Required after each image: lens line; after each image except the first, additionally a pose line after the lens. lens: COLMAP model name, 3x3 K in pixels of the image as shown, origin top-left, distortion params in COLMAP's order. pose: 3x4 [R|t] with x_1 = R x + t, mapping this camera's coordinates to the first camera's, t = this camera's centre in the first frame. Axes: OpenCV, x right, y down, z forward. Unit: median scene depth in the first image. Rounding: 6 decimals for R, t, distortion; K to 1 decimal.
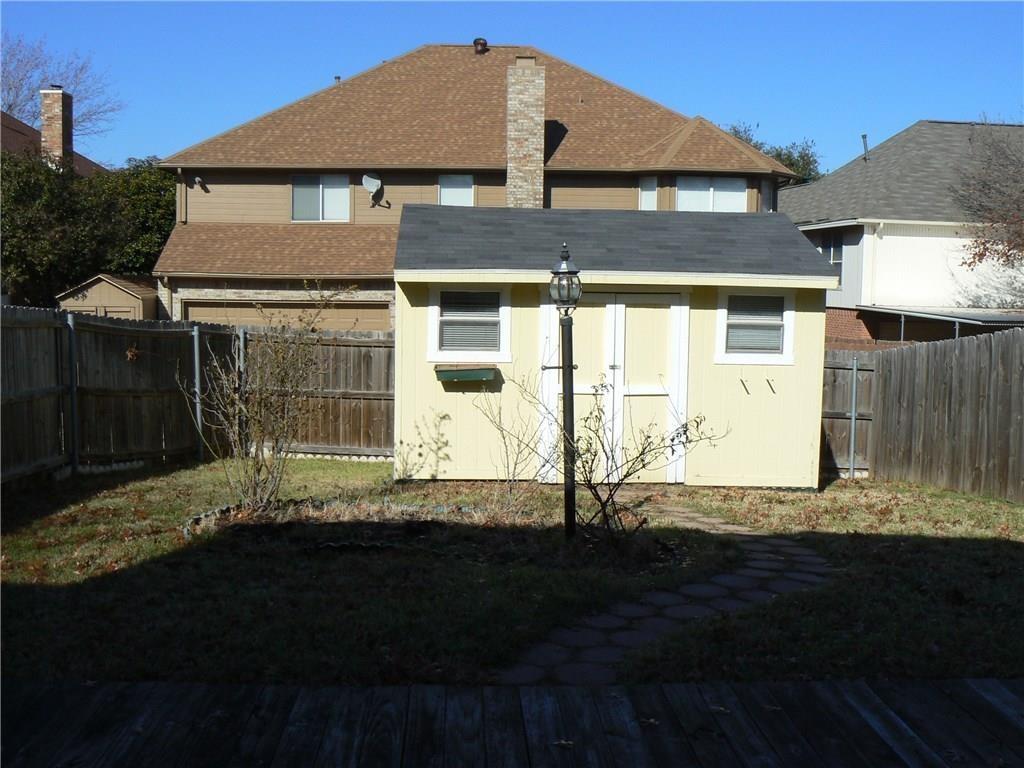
lens RADIAL K [[1098.7, 0, 512.0], [0, 1098.7, 384.0], [0, 0, 1]] dist [-0.191845, 0.205417]
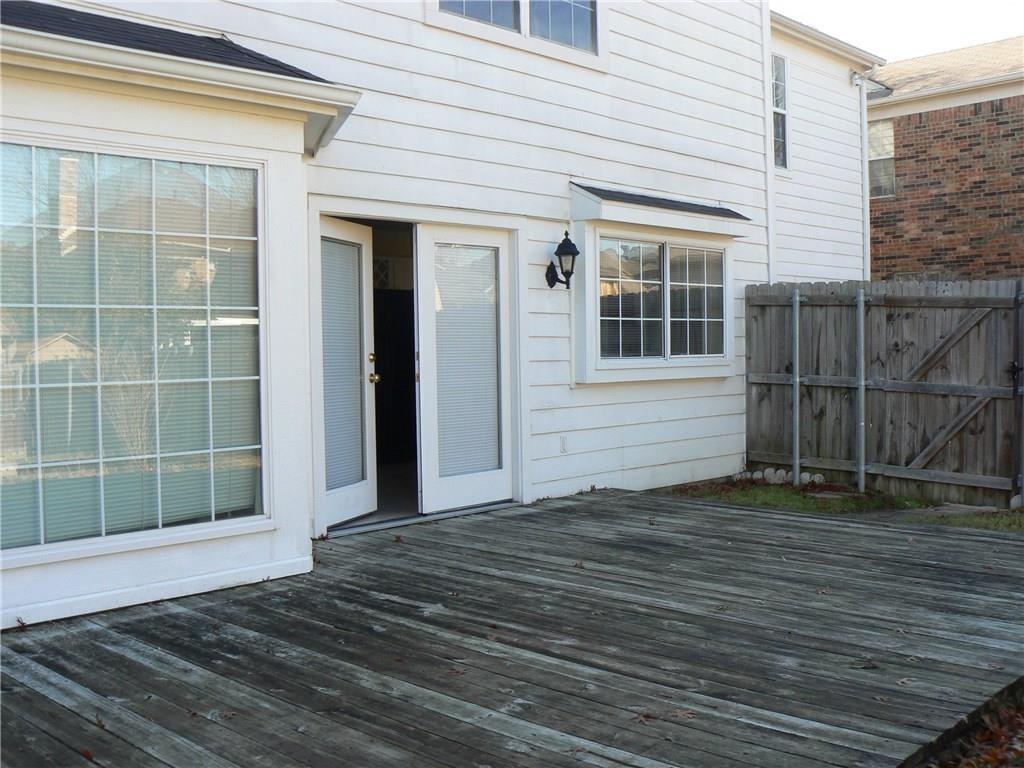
lens RADIAL K [[1098.7, 0, 512.0], [0, 1098.7, 384.0], [0, 0, 1]] dist [-0.191845, 0.205417]
pose [[-0.705539, 0.023705, -0.708274, 0.764698], [-0.082078, 0.989981, 0.114895, -0.014120], [0.703901, 0.139197, -0.696525, 0.982553]]
